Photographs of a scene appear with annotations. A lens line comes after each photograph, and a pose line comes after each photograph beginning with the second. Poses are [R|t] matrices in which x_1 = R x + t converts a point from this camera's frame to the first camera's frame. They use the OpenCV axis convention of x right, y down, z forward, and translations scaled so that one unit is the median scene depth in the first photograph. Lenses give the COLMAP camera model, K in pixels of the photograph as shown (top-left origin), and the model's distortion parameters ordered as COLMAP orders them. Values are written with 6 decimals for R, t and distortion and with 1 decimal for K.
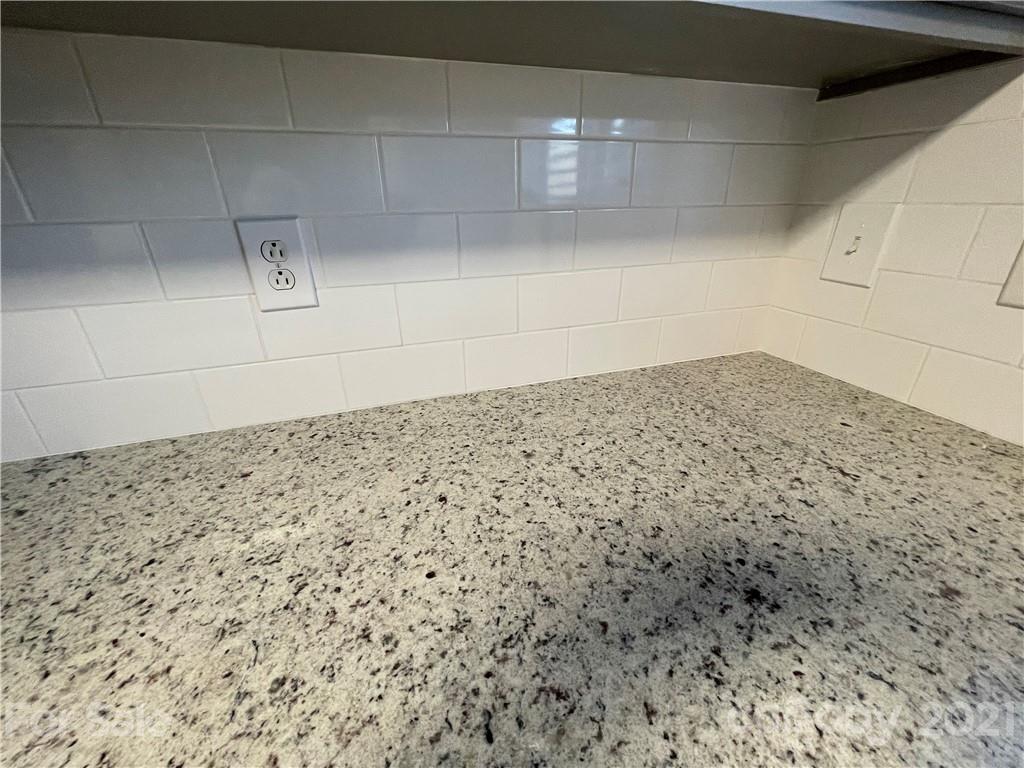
lens RADIAL K [[410.2, 0, 512.2], [0, 410.2, 379.5], [0, 0, 1]] dist [-0.001943, 0.000089]
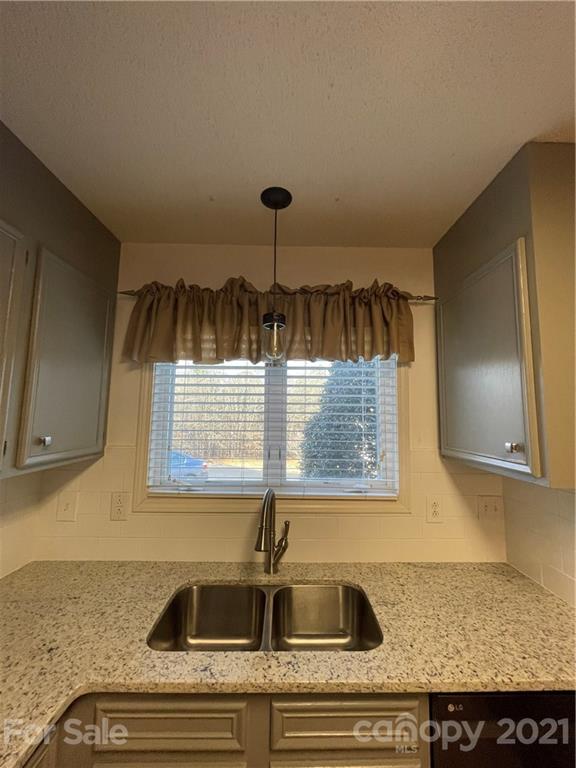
lens RADIAL K [[307.6, 0, 289.6], [0, 307.6, 383.3], [0, 0, 1]] dist [-0.001943, 0.000089]
pose [[0.306337, 0.116241, 0.944799, -0.729037], [0.363955, 0.902806, -0.229082, -0.071650], [-0.879599, 0.414041, 0.234256, -1.122119]]
